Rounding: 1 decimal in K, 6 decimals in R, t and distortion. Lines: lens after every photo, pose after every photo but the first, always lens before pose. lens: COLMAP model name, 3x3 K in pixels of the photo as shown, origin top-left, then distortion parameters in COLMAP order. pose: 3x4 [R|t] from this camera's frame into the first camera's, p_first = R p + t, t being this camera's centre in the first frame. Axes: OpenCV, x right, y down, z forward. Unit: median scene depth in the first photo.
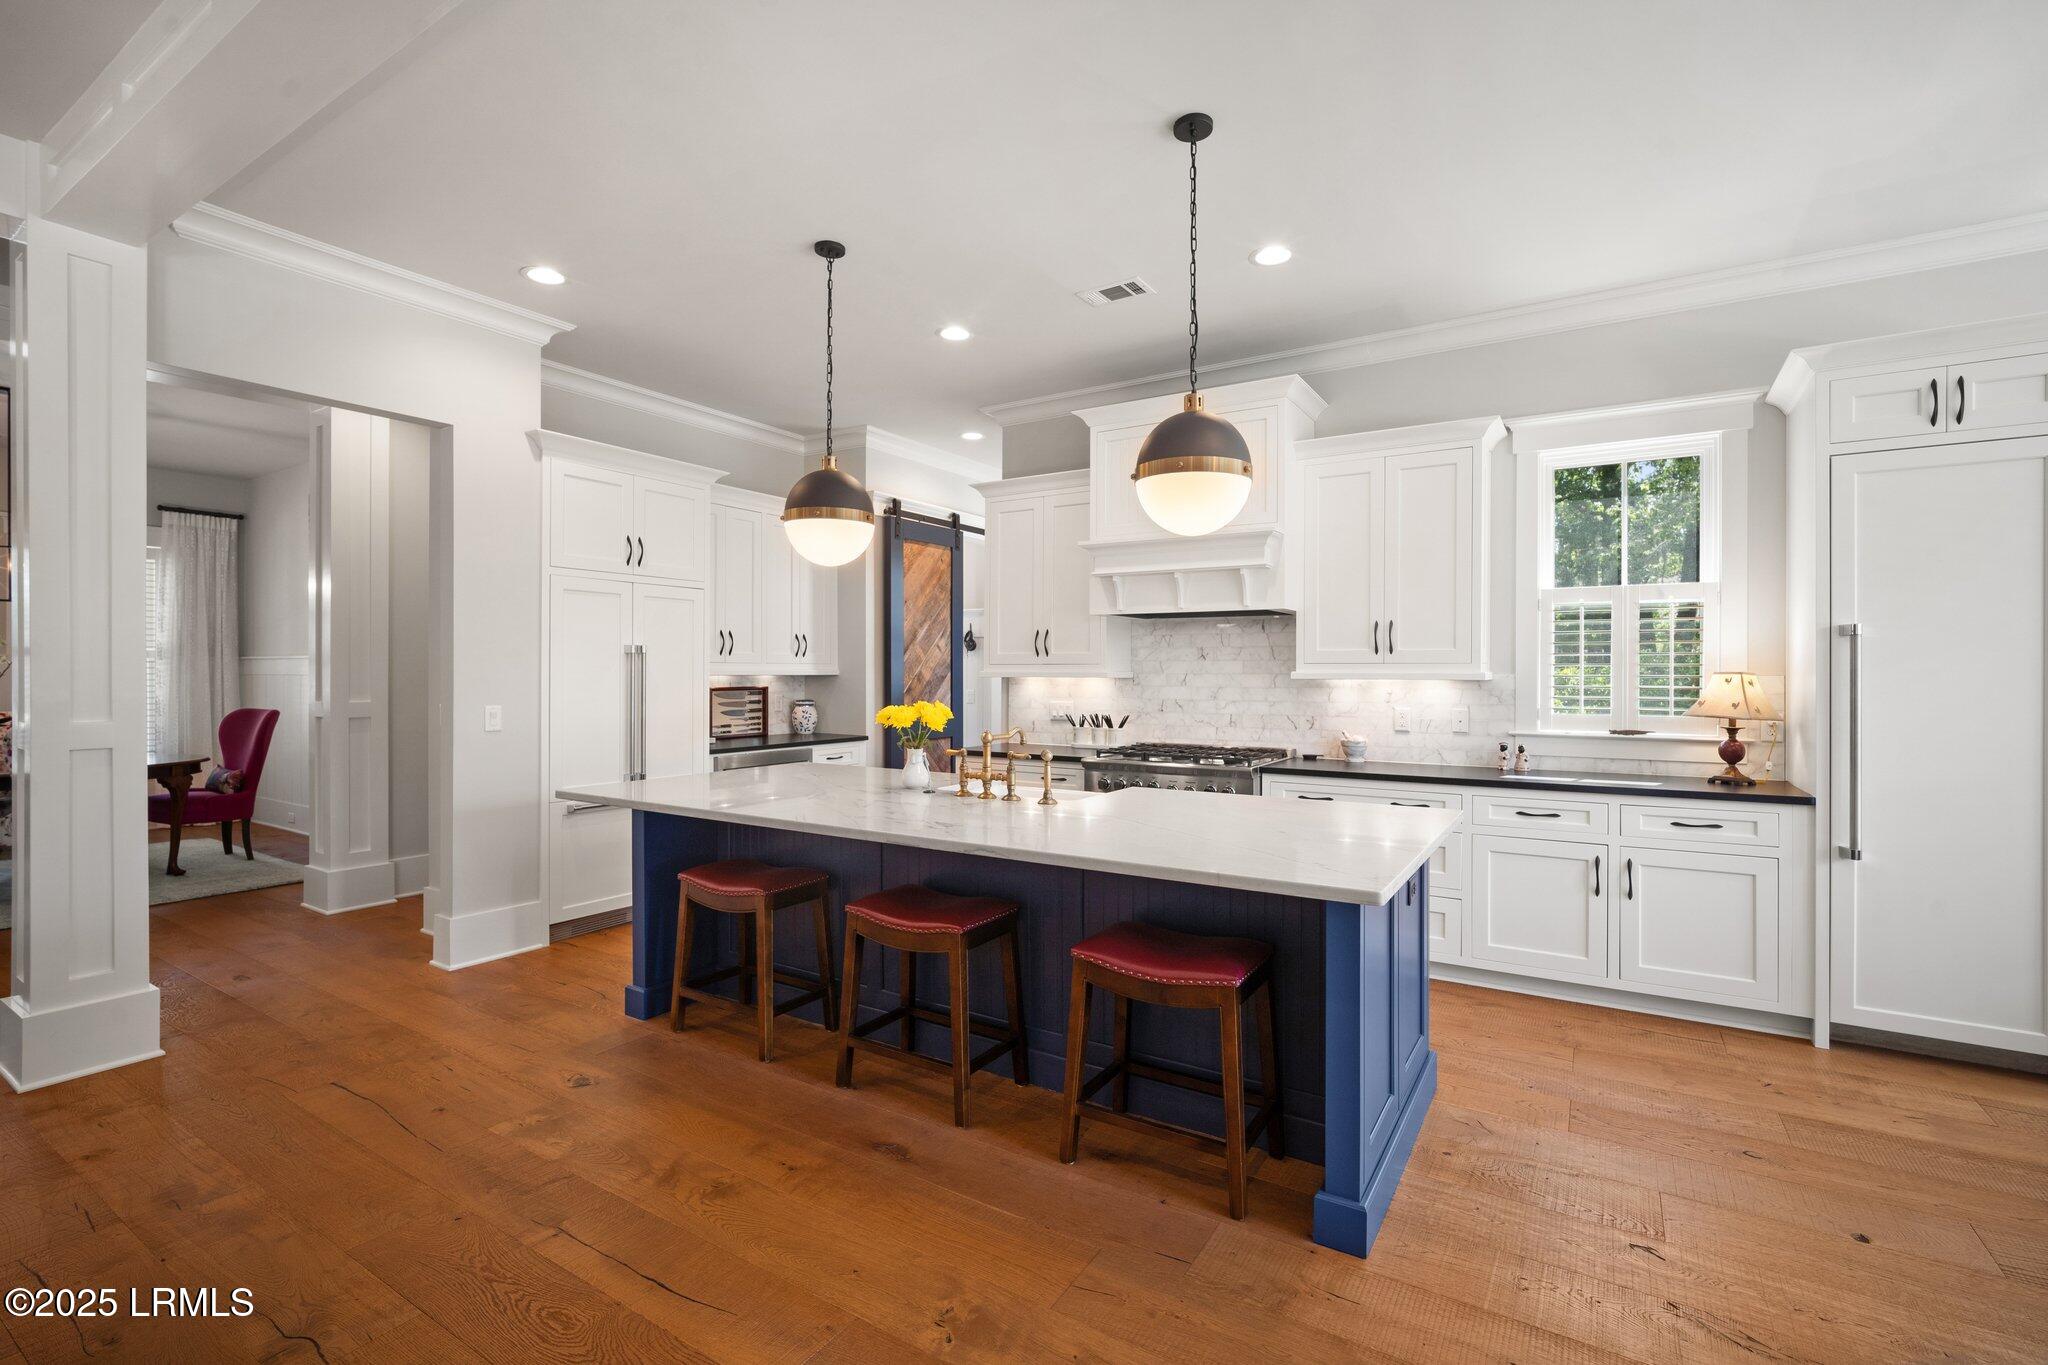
lens RADIAL K [[877.0, 0, 1025.0], [0, 877.0, 678.5], [0, 0, 1]] dist [-0.010769, 0.000234]
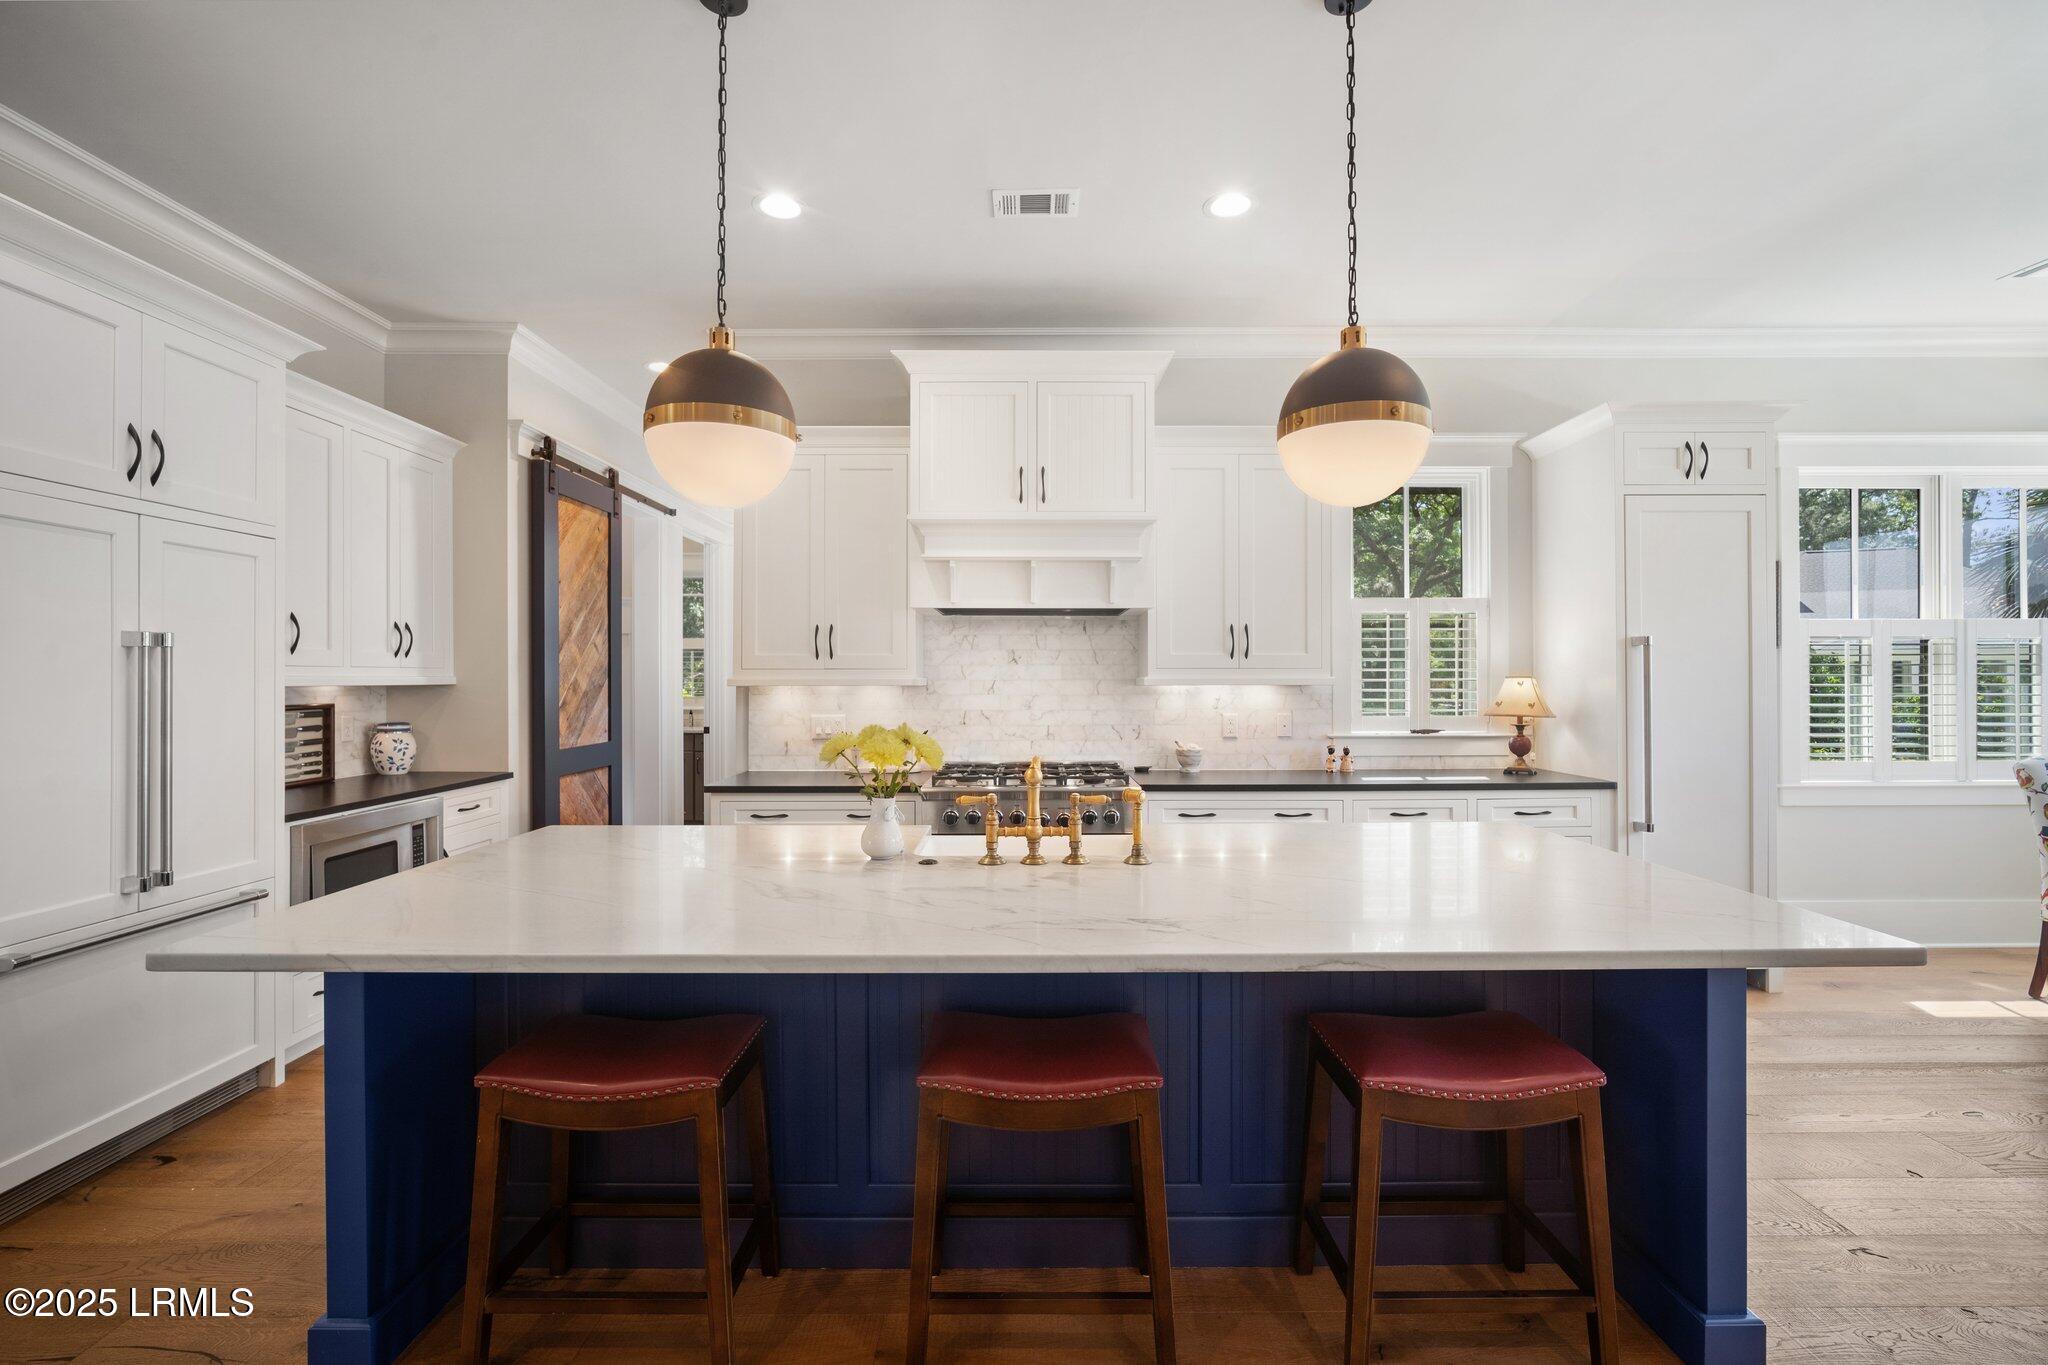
lens RADIAL K [[877.0, 0, 1021.6], [0, 877.0, 676.0], [0, 0, 1]] dist [-0.010769, 0.000234]
pose [[0.853252, -0.002519, 0.521493, -0.268628], [0.007638, 0.999941, -0.007667, -0.002971], [-0.521443, 0.010525, 0.853221, 0.274736]]
